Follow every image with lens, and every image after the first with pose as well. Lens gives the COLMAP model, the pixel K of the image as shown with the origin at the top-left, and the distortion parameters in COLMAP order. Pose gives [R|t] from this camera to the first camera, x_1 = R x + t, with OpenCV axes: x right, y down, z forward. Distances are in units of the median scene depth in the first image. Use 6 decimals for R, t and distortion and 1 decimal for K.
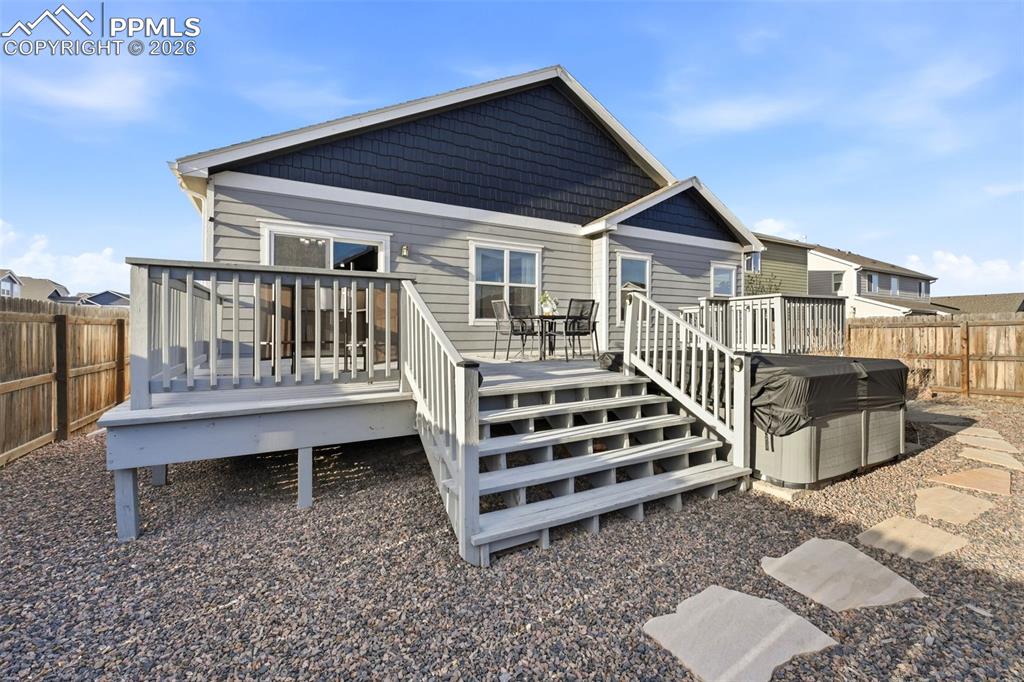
lens RADIAL K [[431.5, 0, 515.1], [0, 431.5, 336.6], [0, 0, 1]] dist [-0.004974, -0.006764]
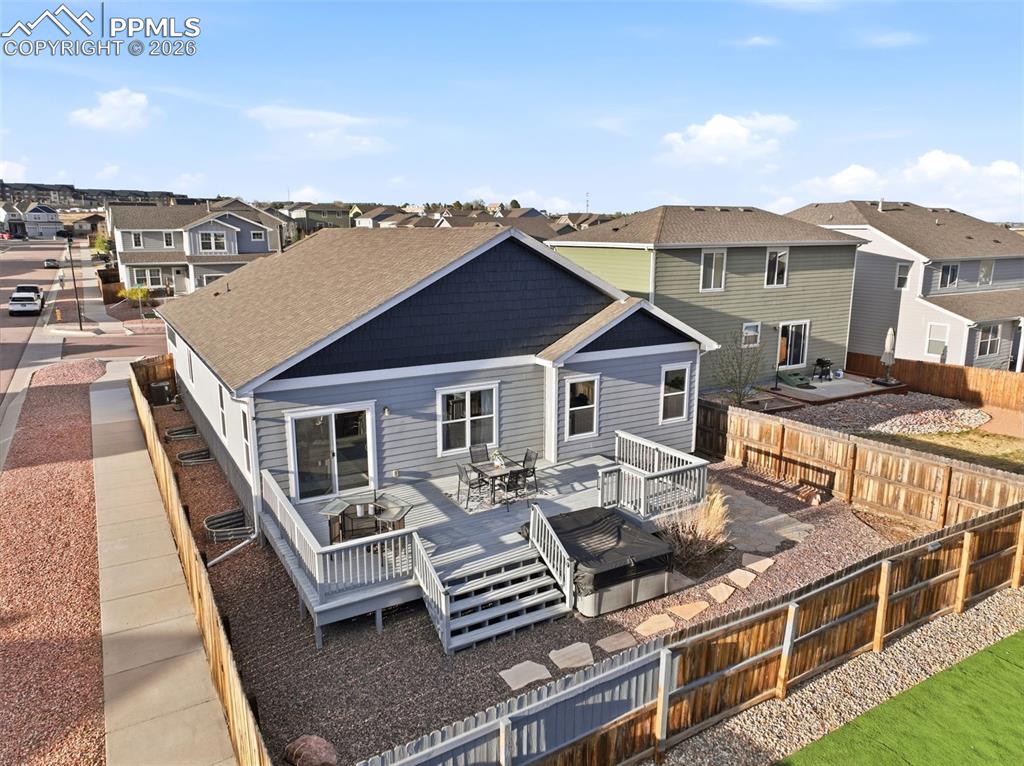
lens RADIAL K [[733.2, 0, 528.2], [0, 733.2, 369.0], [0, 0, 1]] dist [-0.004023, 0.012813]
pose [[0.999342, -0.003517, 0.036094, 0.076801], [-0.003096, 0.983377, 0.181549, -0.658891], [-0.036133, -0.181541, 0.982719, -1.026146]]
